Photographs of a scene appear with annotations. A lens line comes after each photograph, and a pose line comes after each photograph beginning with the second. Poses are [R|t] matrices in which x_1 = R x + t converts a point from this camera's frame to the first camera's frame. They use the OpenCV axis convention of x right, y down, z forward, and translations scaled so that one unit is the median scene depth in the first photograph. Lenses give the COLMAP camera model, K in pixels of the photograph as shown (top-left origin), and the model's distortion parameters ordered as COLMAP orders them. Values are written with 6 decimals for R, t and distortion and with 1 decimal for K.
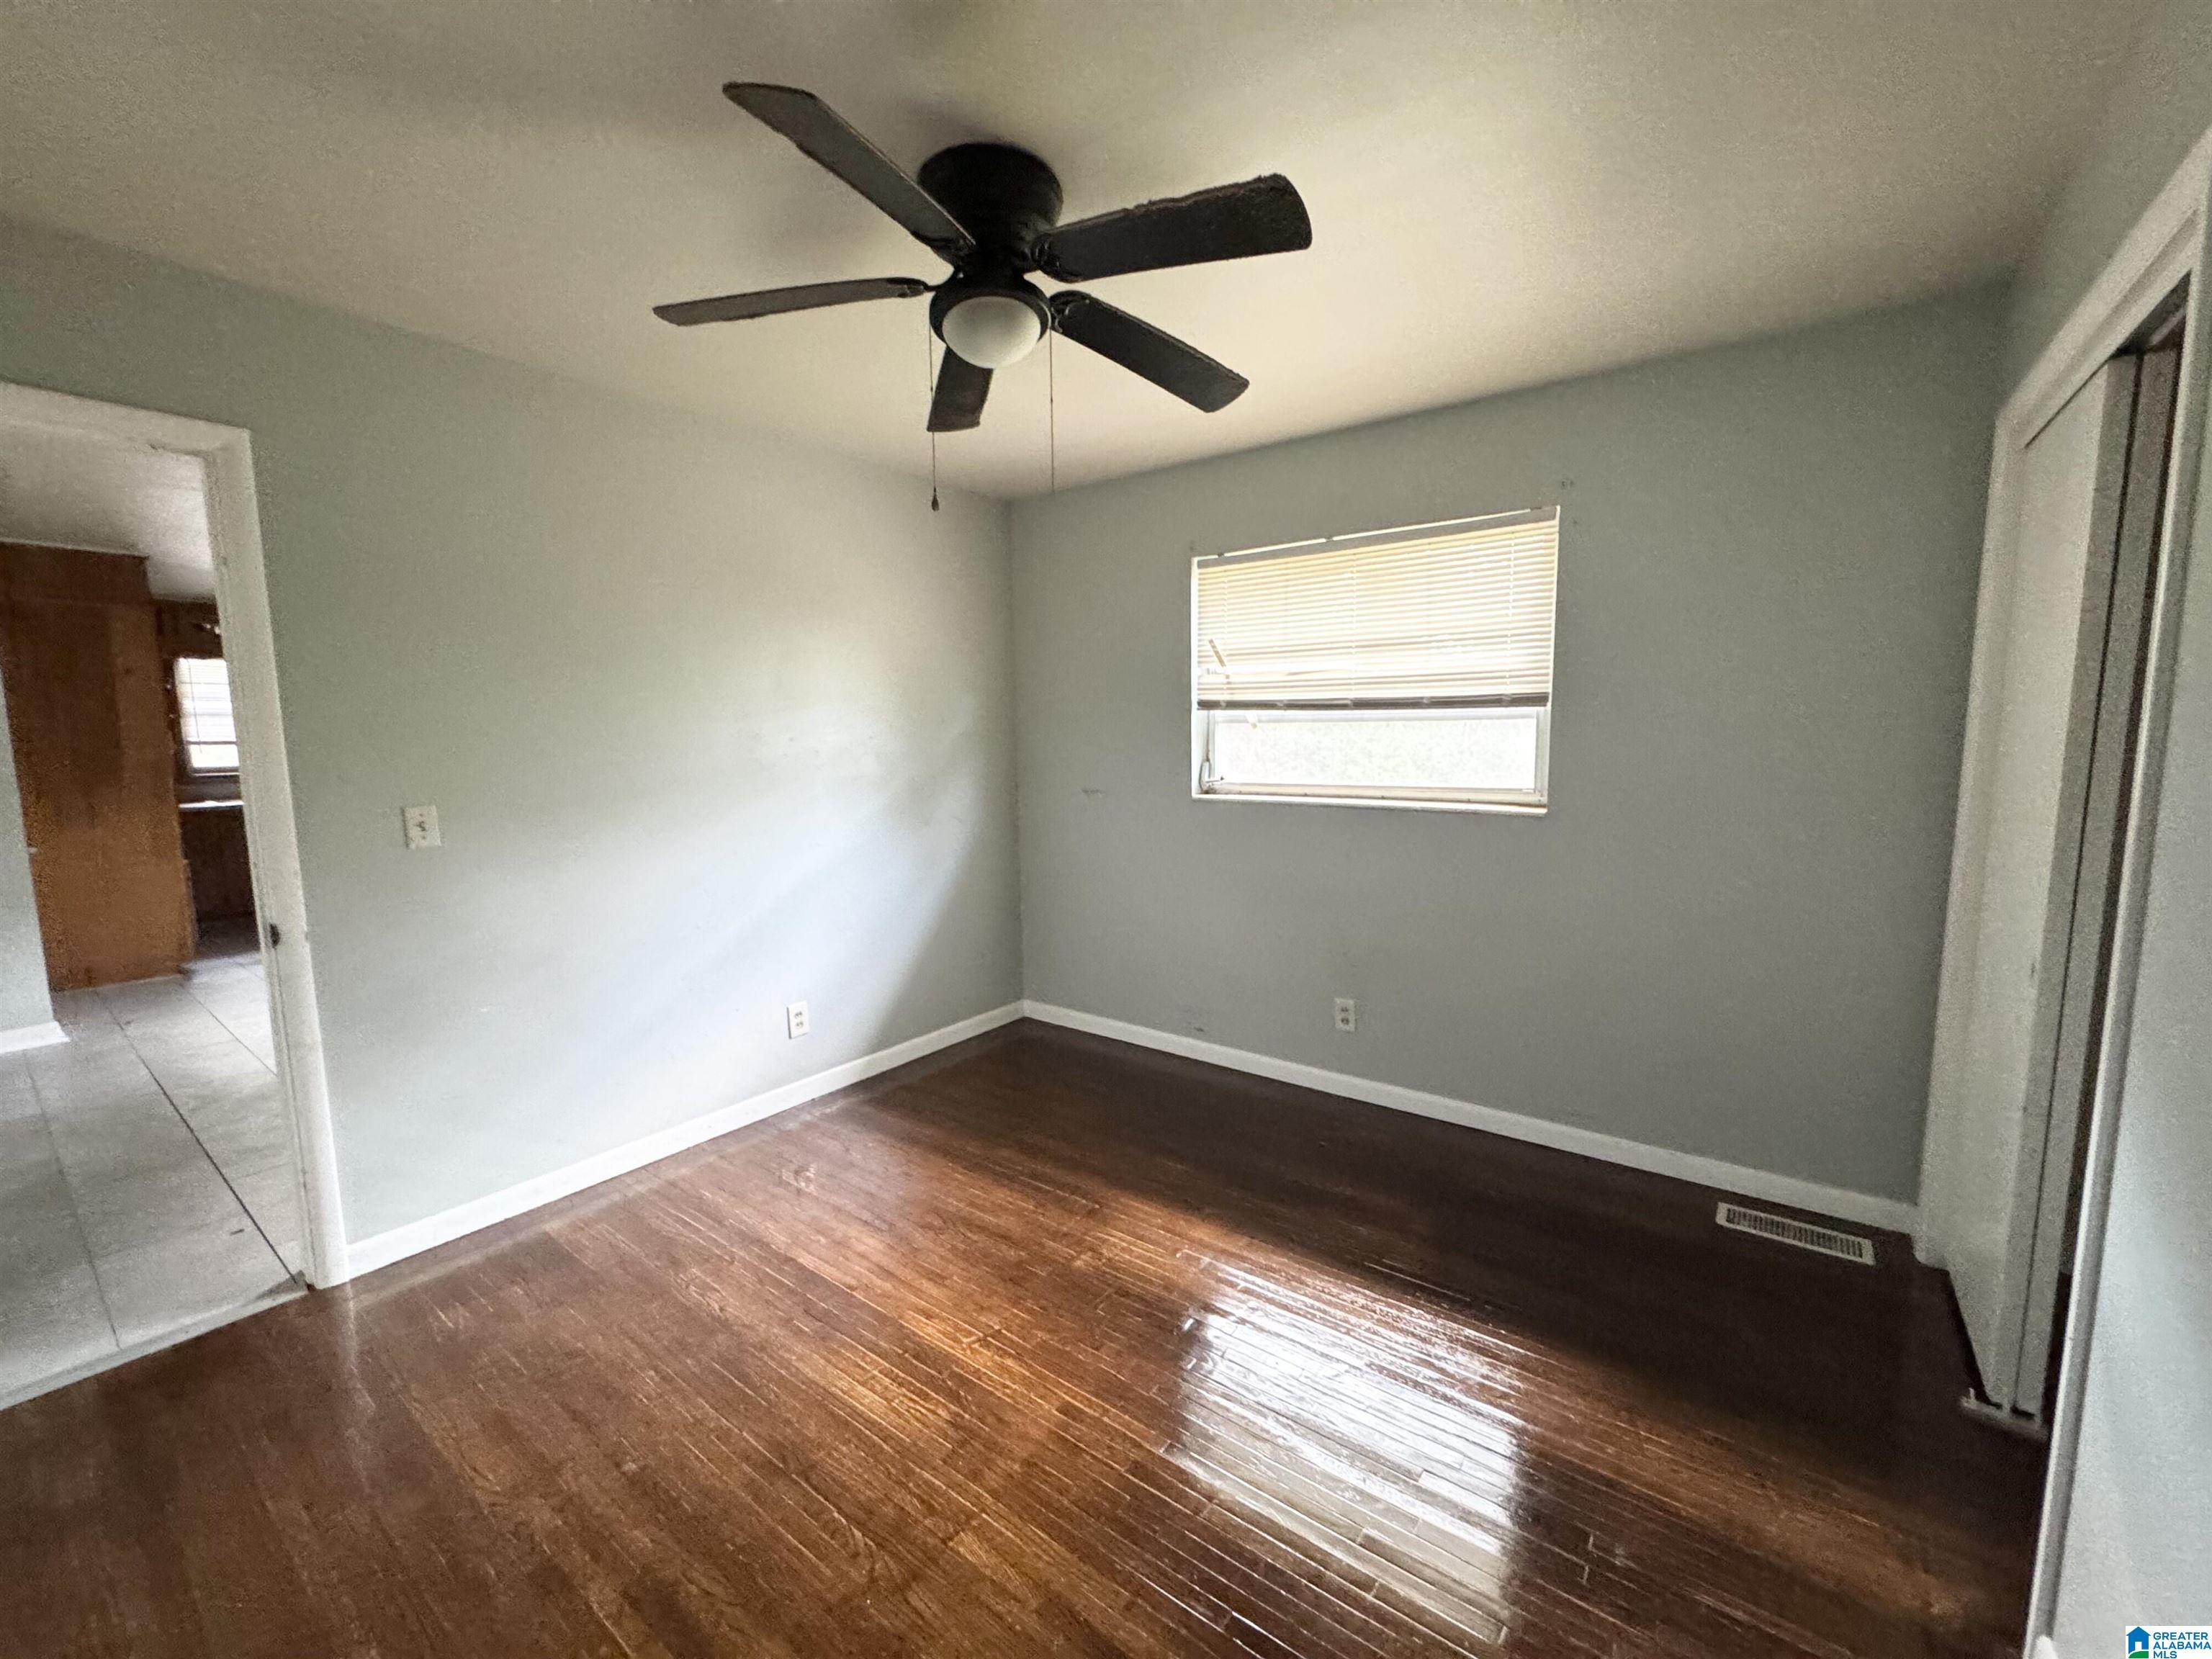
lens RADIAL K [[885.7, 0, 1104.9], [0, 885.7, 832.1], [0, 0, 1]] dist [-0.004287, 0.000277]
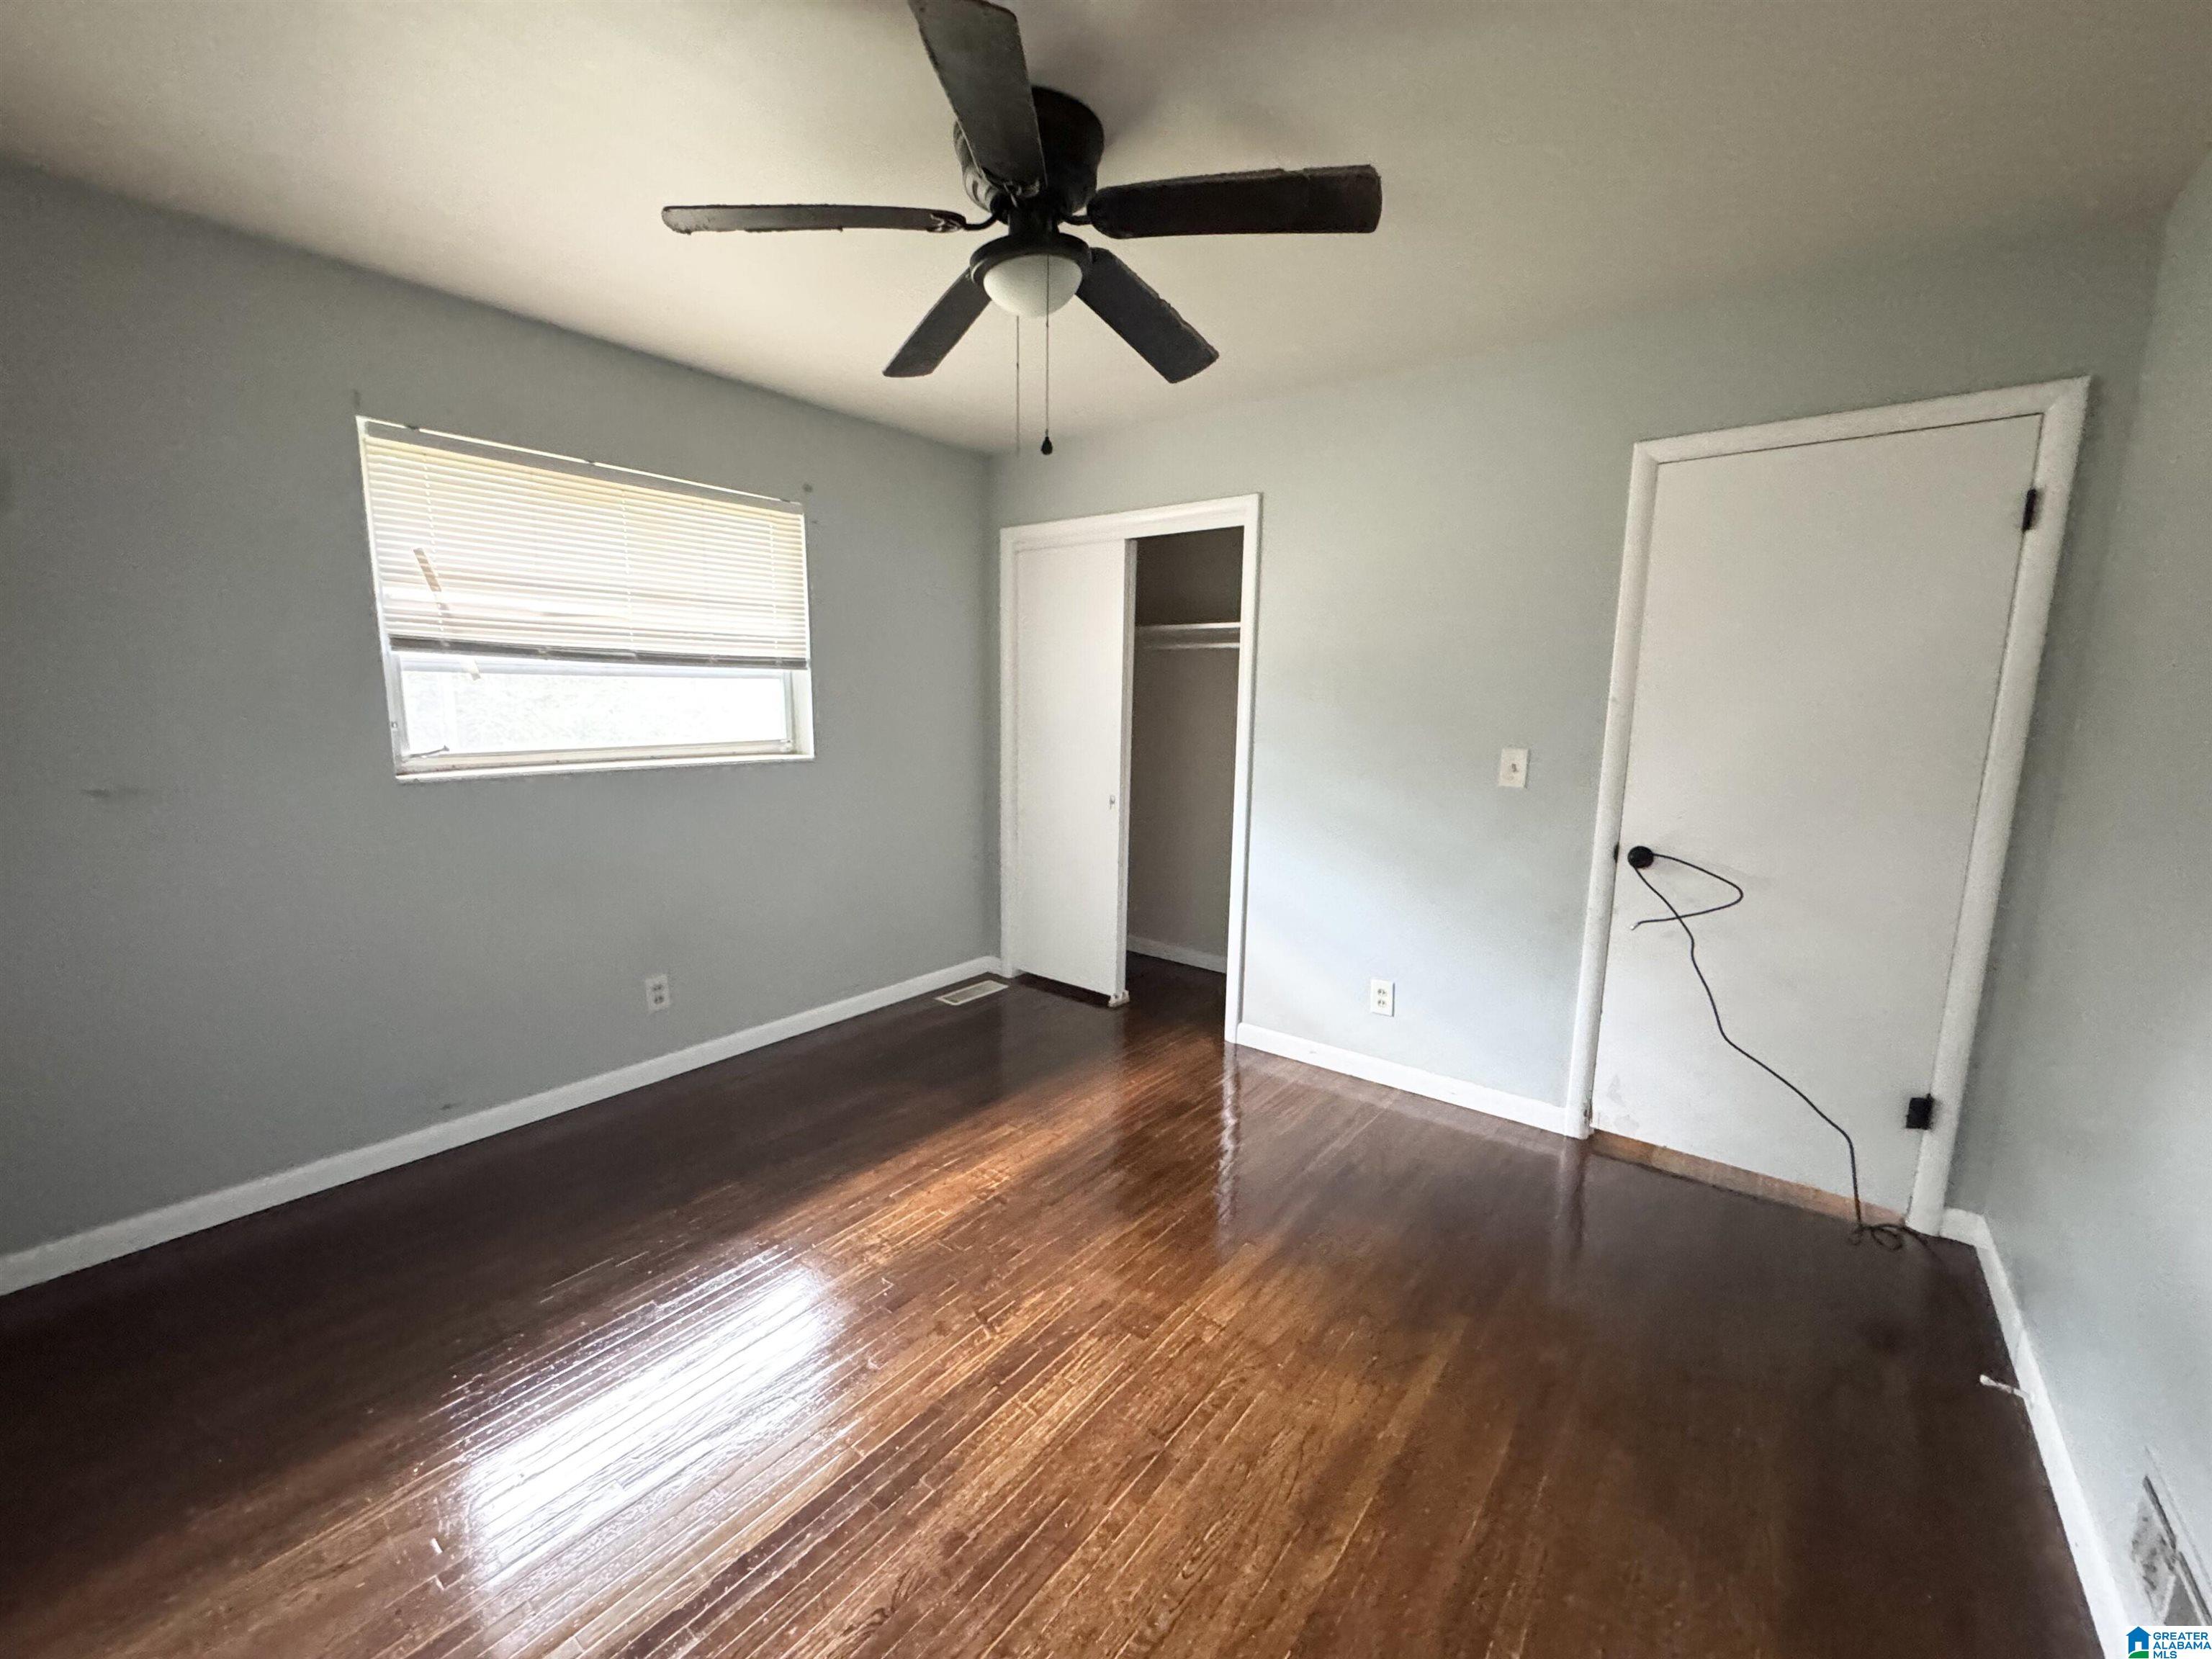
lens RADIAL K [[885.7, 0, 1104.9], [0, 885.7, 832.1], [0, 0, 1]] dist [-0.004287, 0.000277]
pose [[0.019545, -0.144735, 0.989277, -0.791517], [0.100025, 0.984785, 0.142102, -0.058863], [-0.994793, 0.096175, 0.033725, 0.623147]]
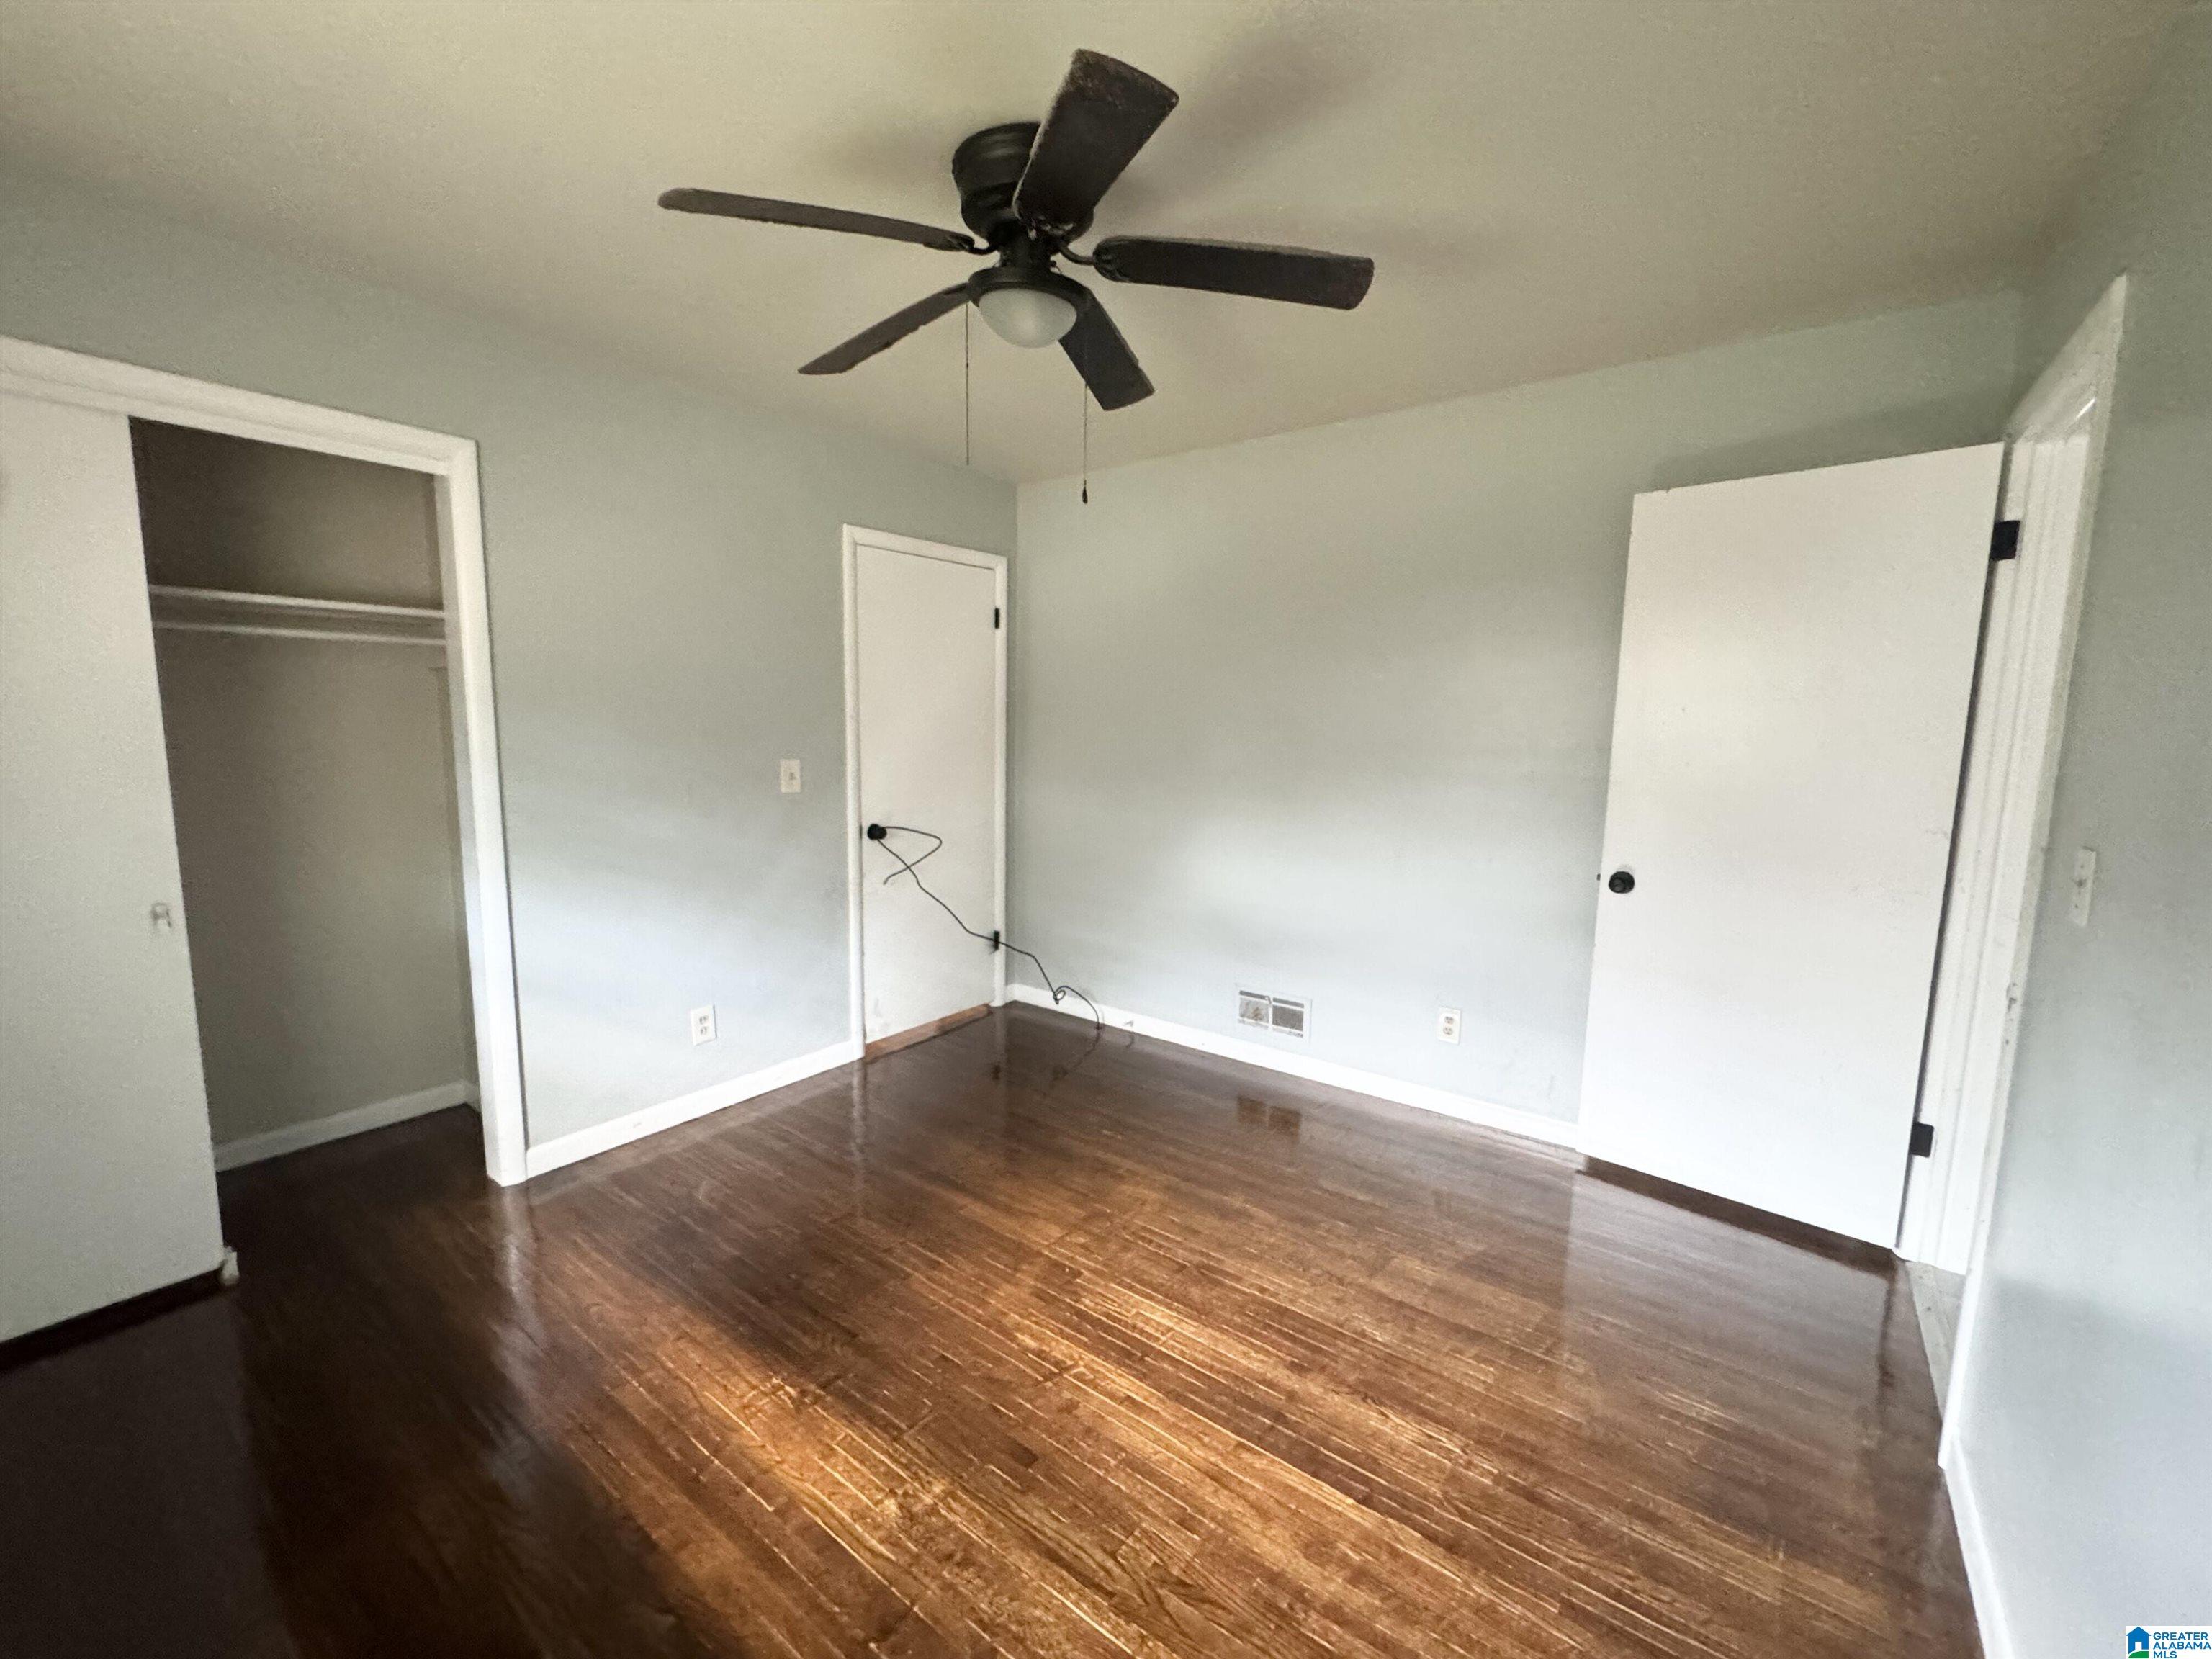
lens RADIAL K [[885.7, 0, 1104.9], [0, 885.7, 832.1], [0, 0, 1]] dist [-0.004287, 0.000277]
pose [[-0.999987, -0.003149, 0.004114, -0.145035], [-0.002081, 0.971339, 0.237688, -0.153861], [-0.004745, 0.237676, -0.971333, 1.390642]]
